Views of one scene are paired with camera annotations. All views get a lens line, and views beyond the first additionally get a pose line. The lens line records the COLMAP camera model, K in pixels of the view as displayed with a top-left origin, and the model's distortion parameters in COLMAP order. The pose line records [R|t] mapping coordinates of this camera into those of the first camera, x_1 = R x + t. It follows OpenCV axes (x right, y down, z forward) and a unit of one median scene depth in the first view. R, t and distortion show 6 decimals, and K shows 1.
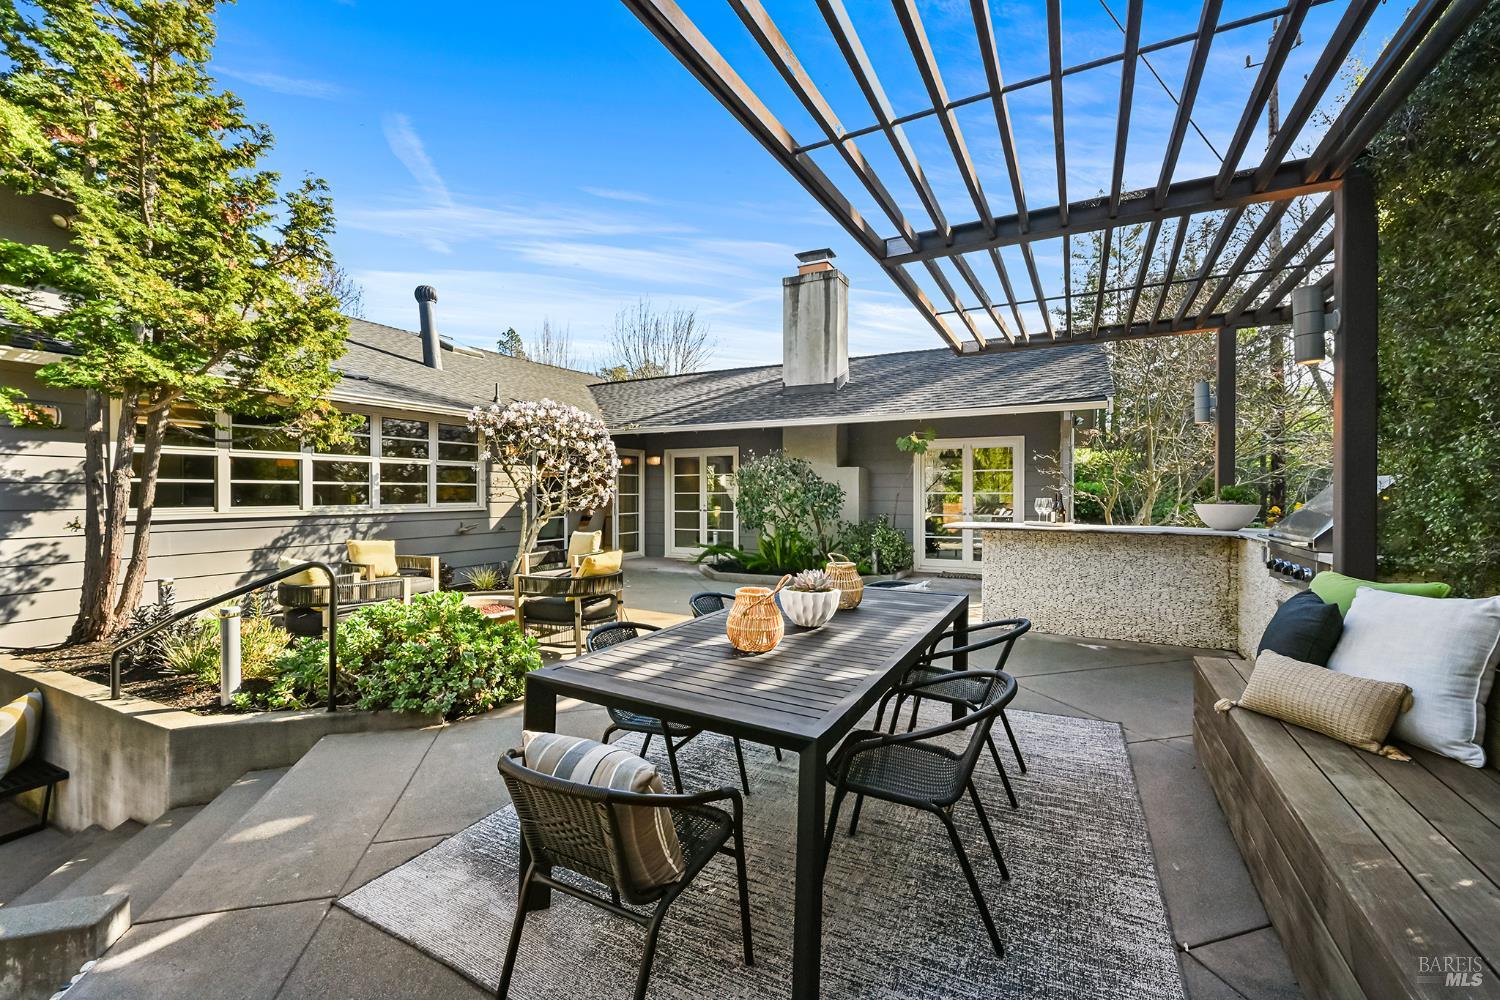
lens RADIAL K [[624.6, 0, 744.0], [0, 624.6, 500.0], [0, 0, 1]] dist [-0.000357, 0.000009]
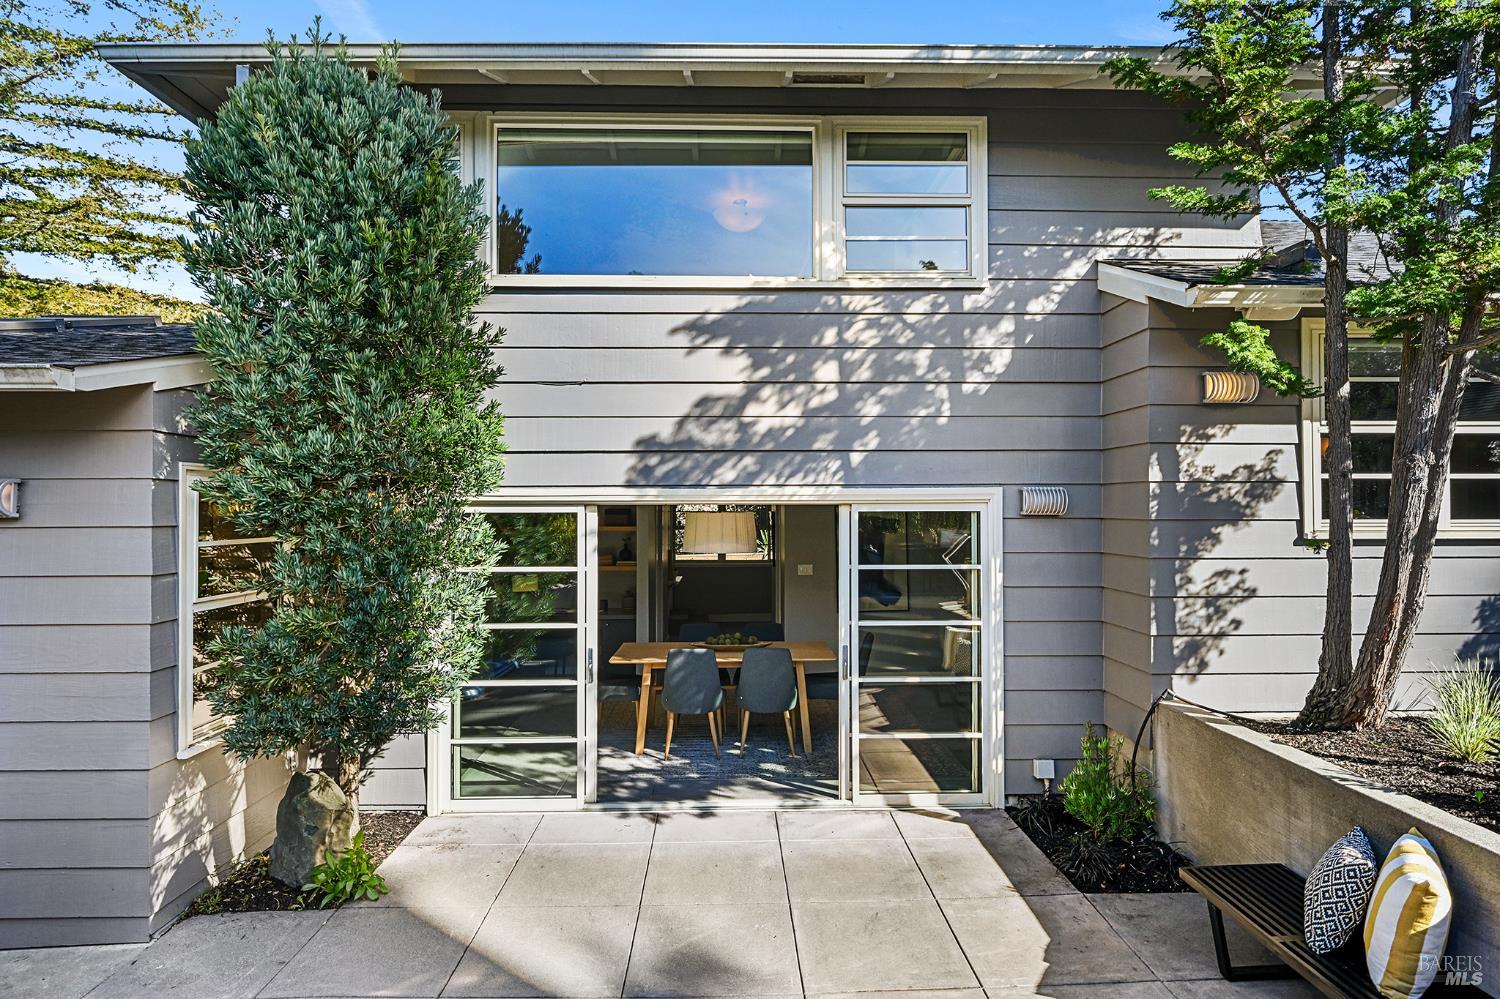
lens RADIAL K [[811.1, 0, 739.7], [0, 811.1, 502.8], [0, 0, 1]] dist [0.001503, 0.000240]
pose [[0.503802, -0.011838, -0.863738, -0.601402], [-0.007988, 0.999800, -0.018361, 0.014902], [0.863783, 0.016150, 0.503606, 0.054638]]
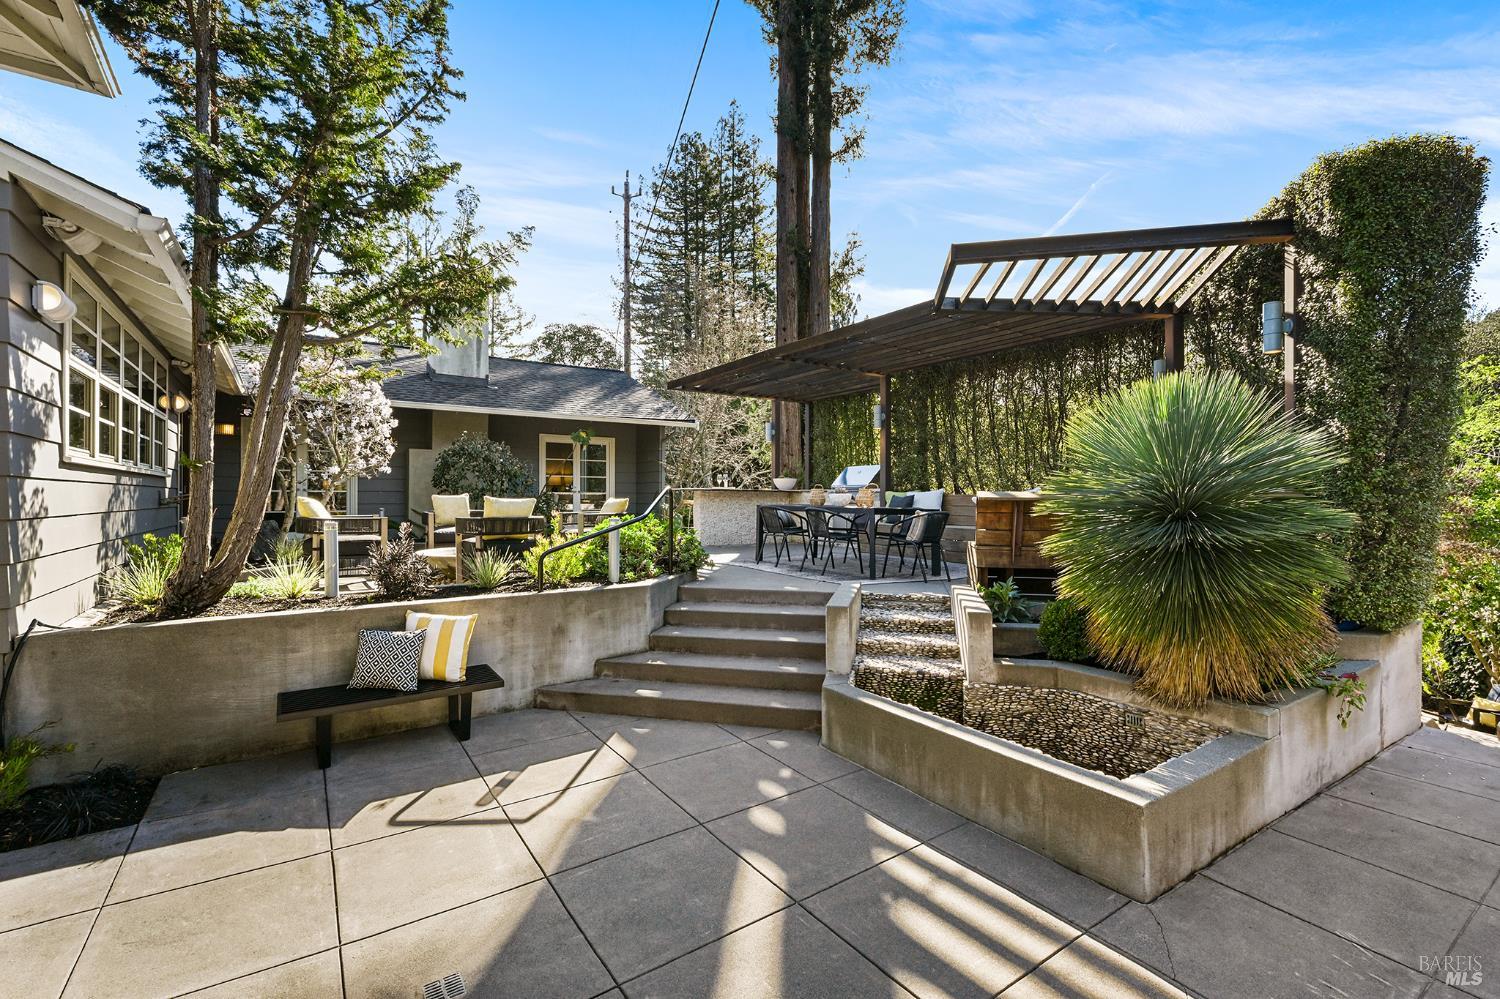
lens RADIAL K [[668.8, 0, 754.1], [0, 668.8, 497.6], [0, 0, 1]] dist [0.003302, -0.000335]
pose [[0.451801, -0.001286, 0.892118, -1.407425], [0.012427, 0.999911, -0.004852, 0.091152], [-0.892032, 0.013278, 0.451777, -0.030518]]
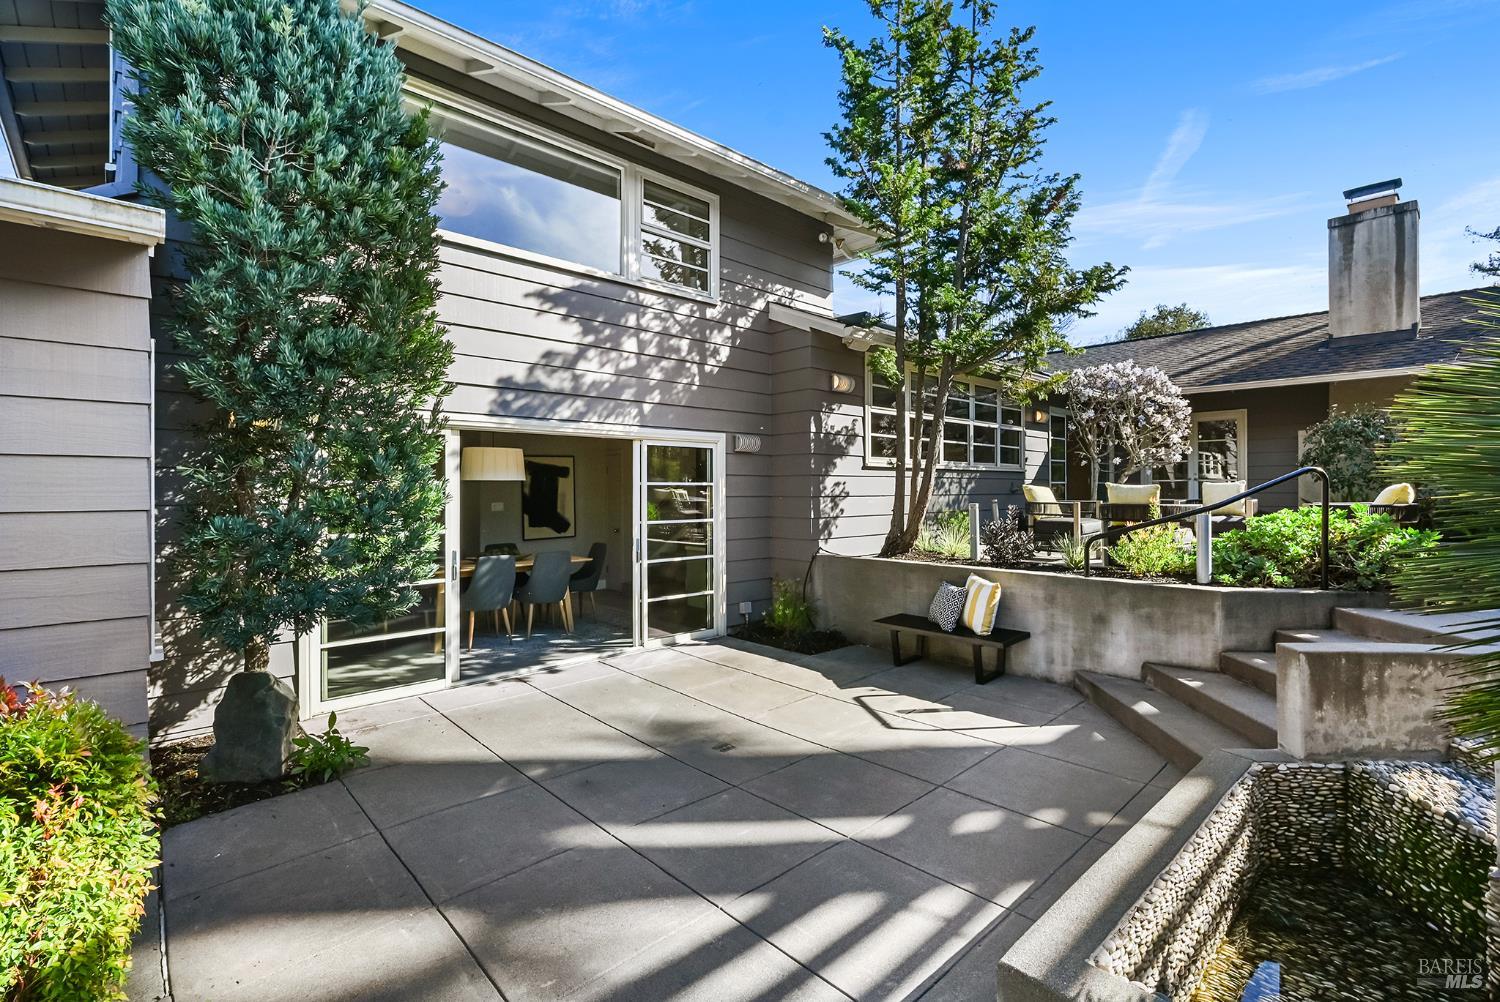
lens RADIAL K [[668.8, 0, 746.3], [0, 668.8, 492.4], [0, 0, 1]] dist [0.003302, -0.000335]
pose [[0.948057, -0.004482, -0.318068, -0.851910], [0.001473, 0.999952, -0.009702, 0.103757], [0.318096, 0.008730, 0.948018, -0.394704]]
